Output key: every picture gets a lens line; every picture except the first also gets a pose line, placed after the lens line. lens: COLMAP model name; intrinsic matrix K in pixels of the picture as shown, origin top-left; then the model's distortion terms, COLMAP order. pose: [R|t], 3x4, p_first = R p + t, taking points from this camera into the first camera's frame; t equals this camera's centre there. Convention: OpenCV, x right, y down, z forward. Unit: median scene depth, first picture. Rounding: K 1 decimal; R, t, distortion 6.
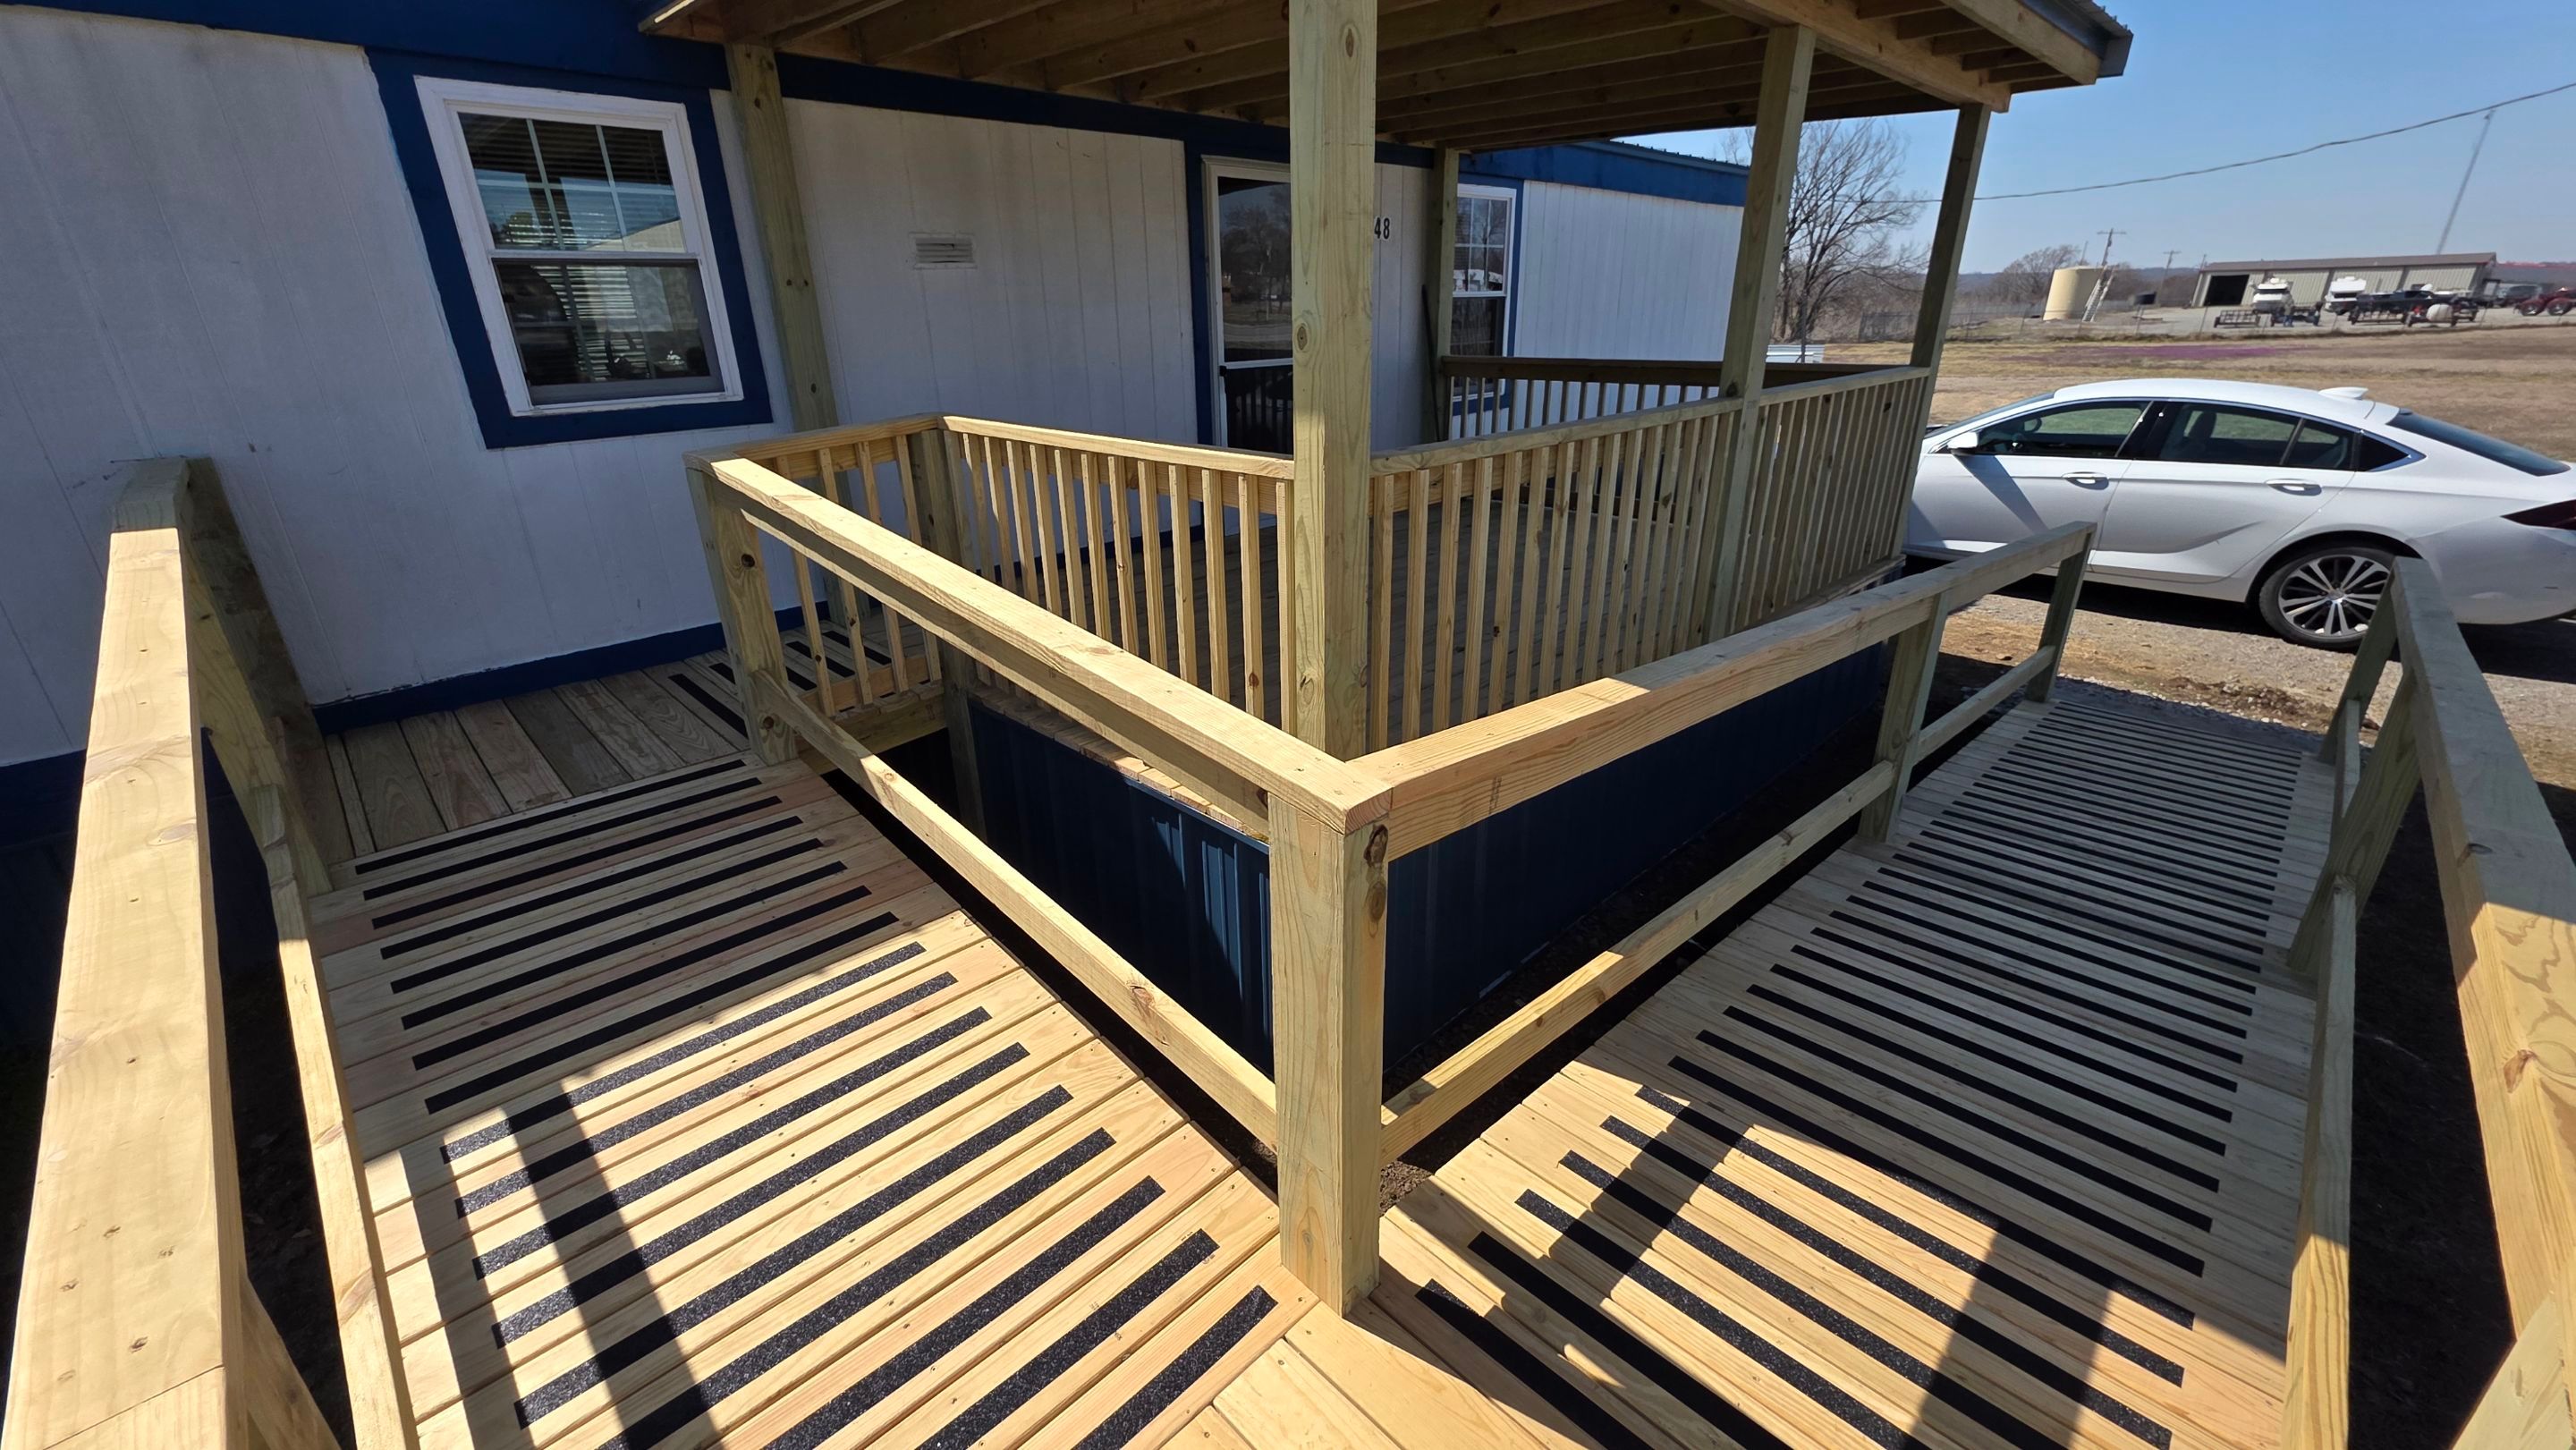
lens RADIAL K [[1025.5, 0, 1285.0], [0, 1025.5, 721.3], [0, 0, 1]] dist [0.002617, -0.000099]
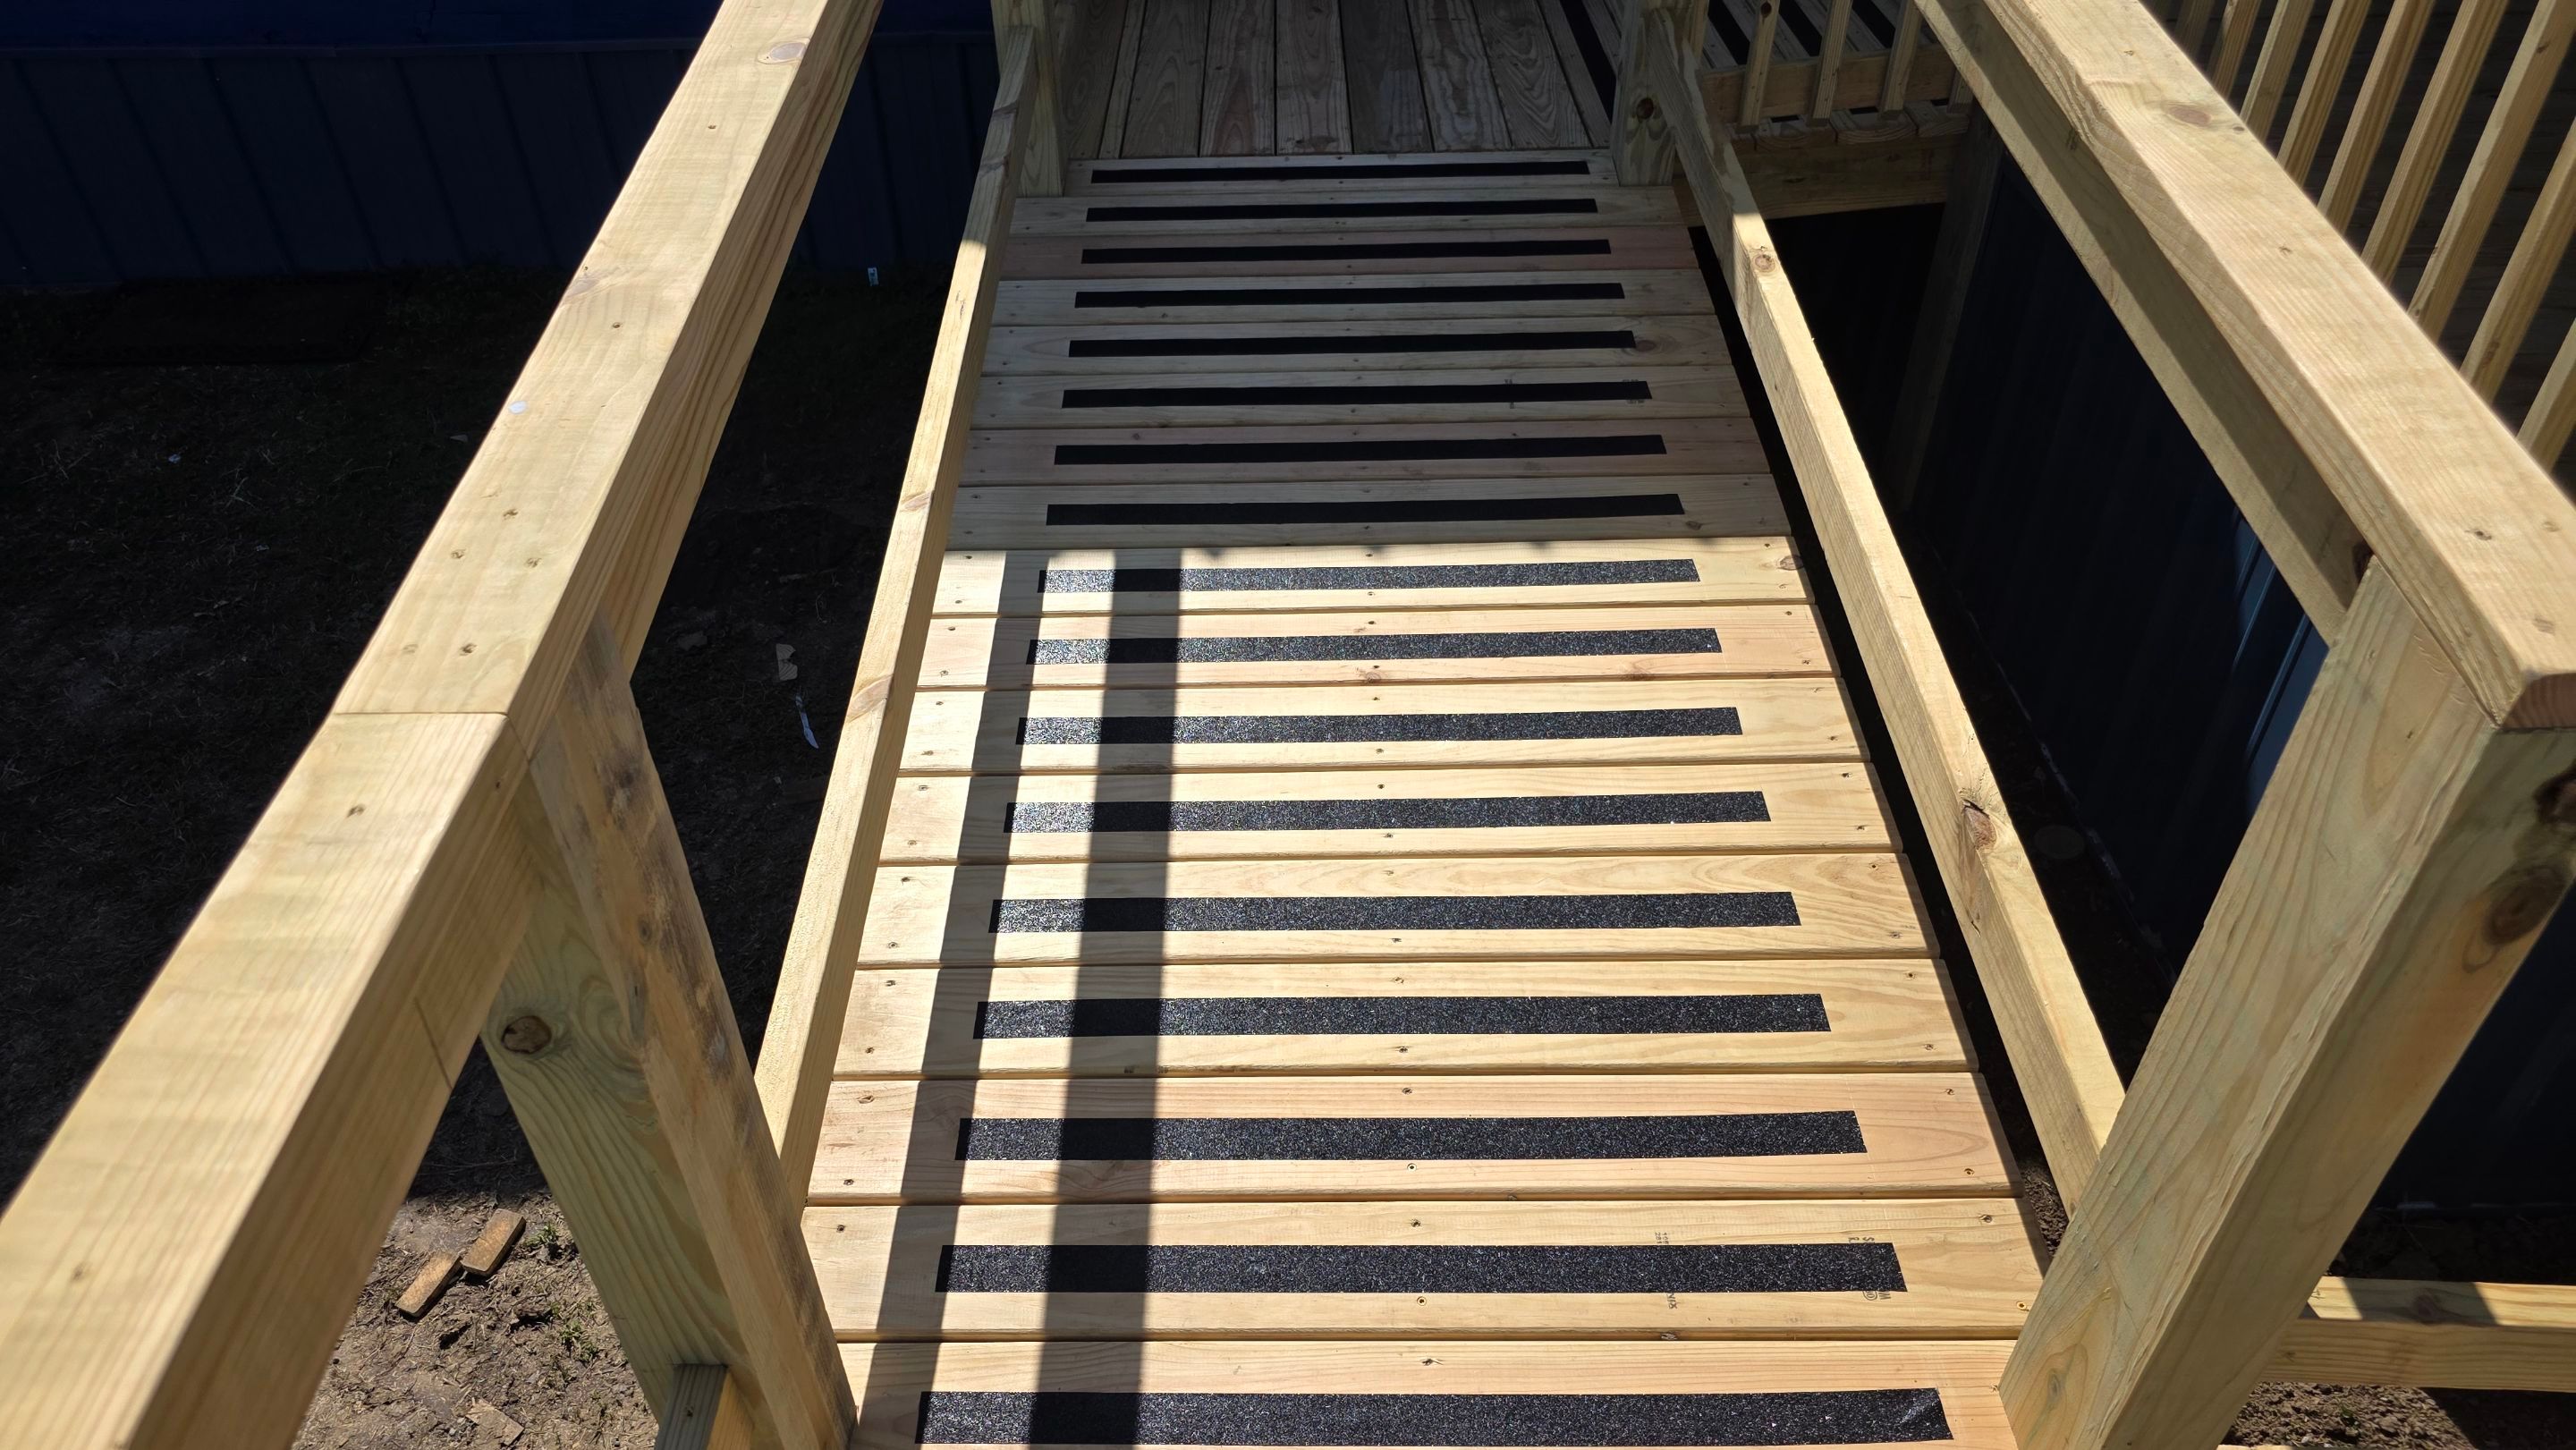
lens RADIAL K [[1736.2, 0, 1251.4], [0, 1736.2, 762.4], [0, 0, 1]] dist [0.051280, -0.046985]
pose [[0.711618, 0.449789, -0.539712, 0.040552], [-0.253159, 0.880758, 0.400219, -0.013690], [0.655370, -0.148170, 0.740632, 0.073362]]
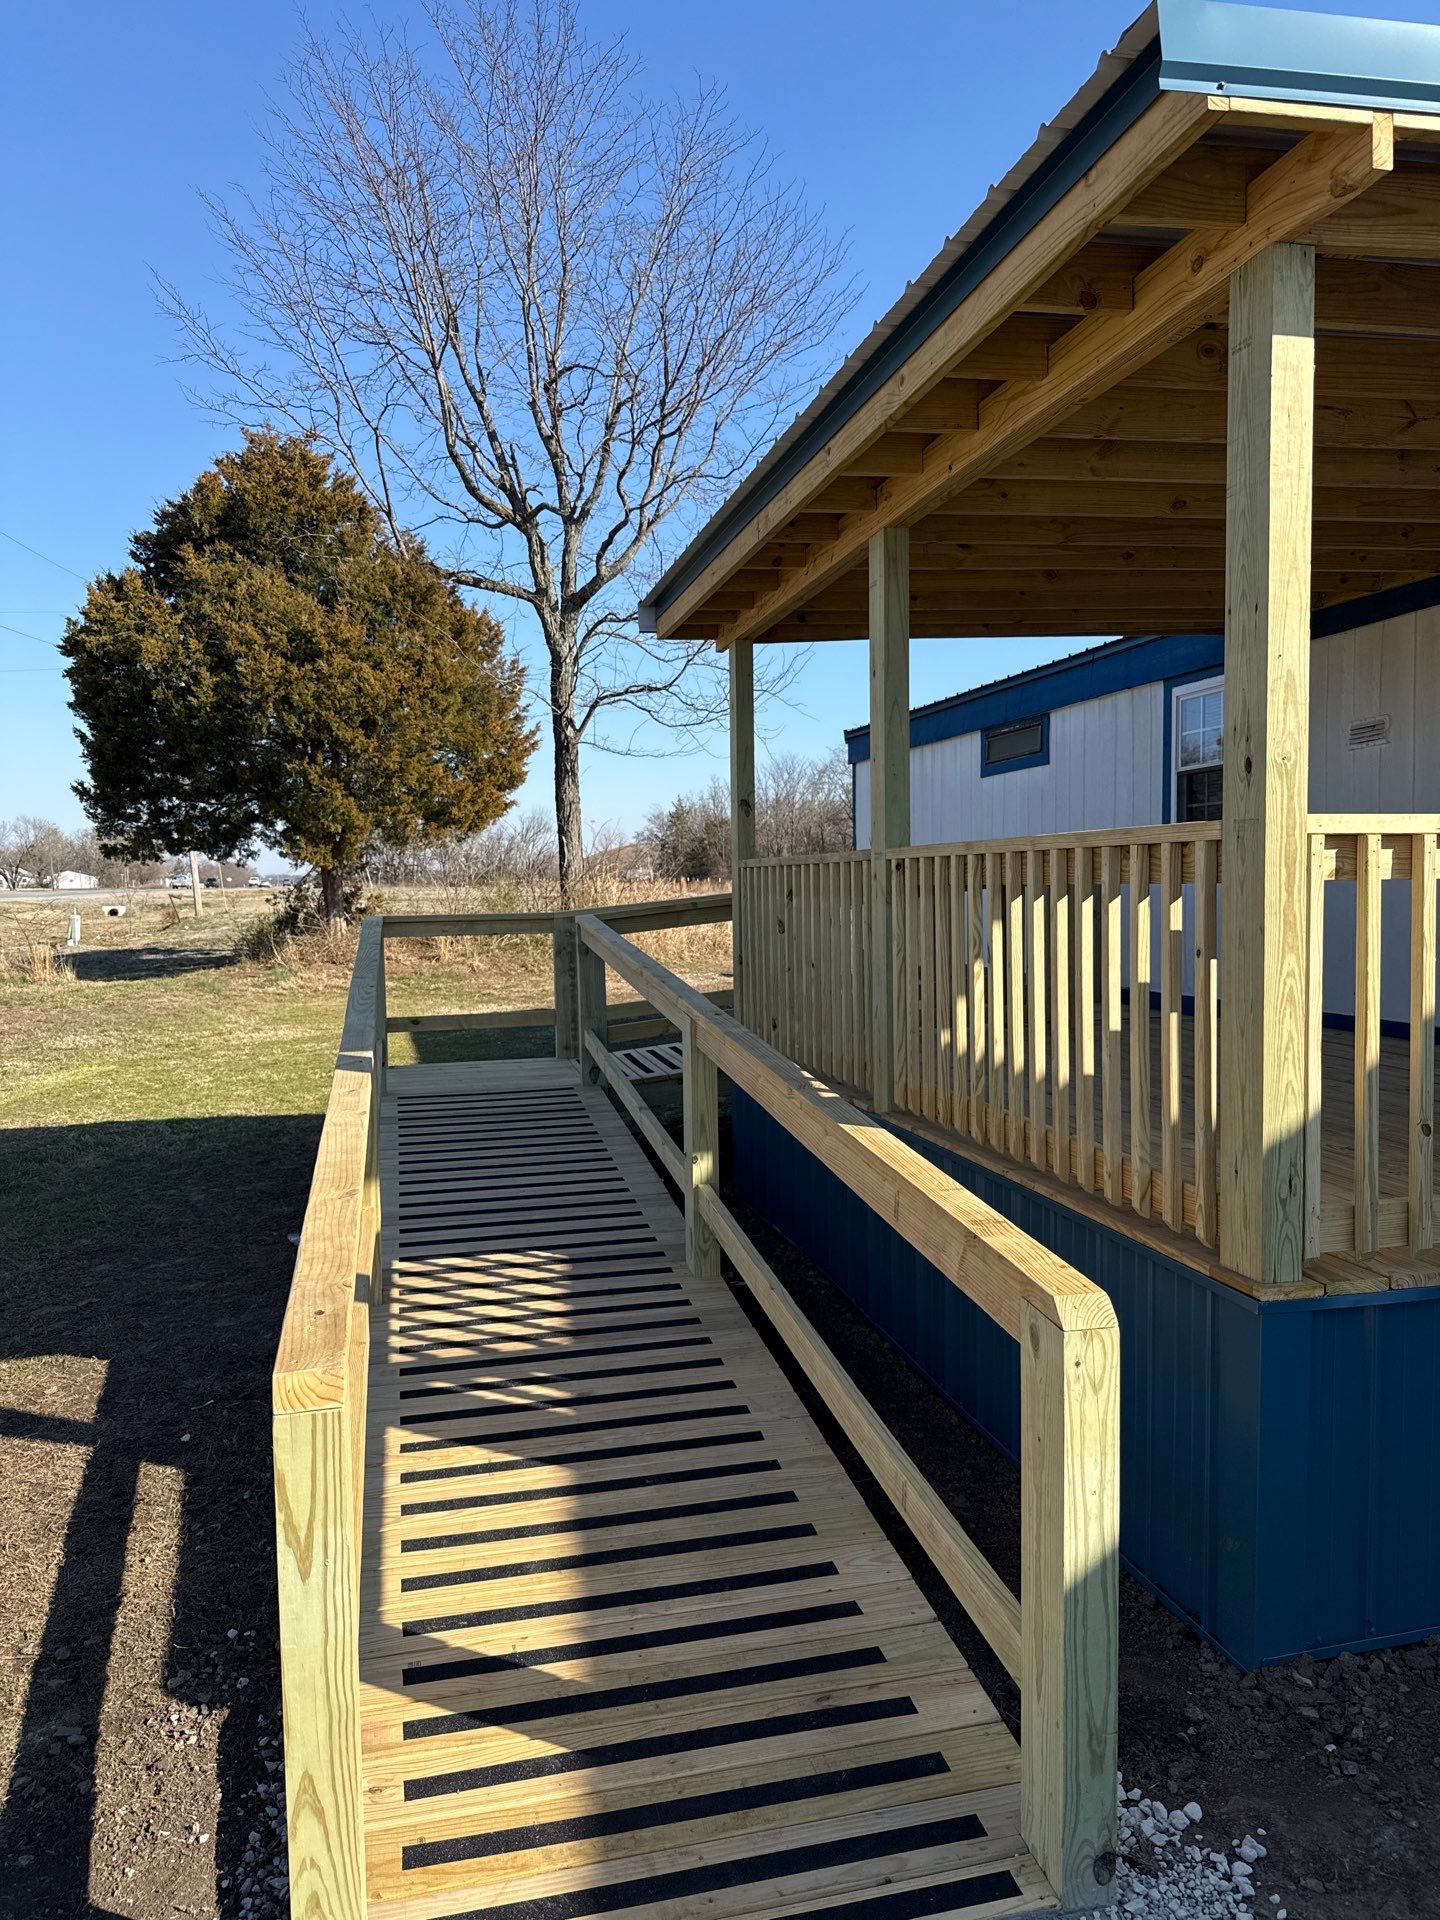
lens RADIAL K [[1353.0, 0, 710.9], [0, 1353.0, 972.9], [0, 0, 1]] dist [0.052247, -0.073830]
pose [[-0.524808, 0.085592, -0.846907, 2.054704], [-0.290472, 0.917204, 0.272695, -0.636509], [0.800127, 0.389115, -0.456494, 1.853428]]
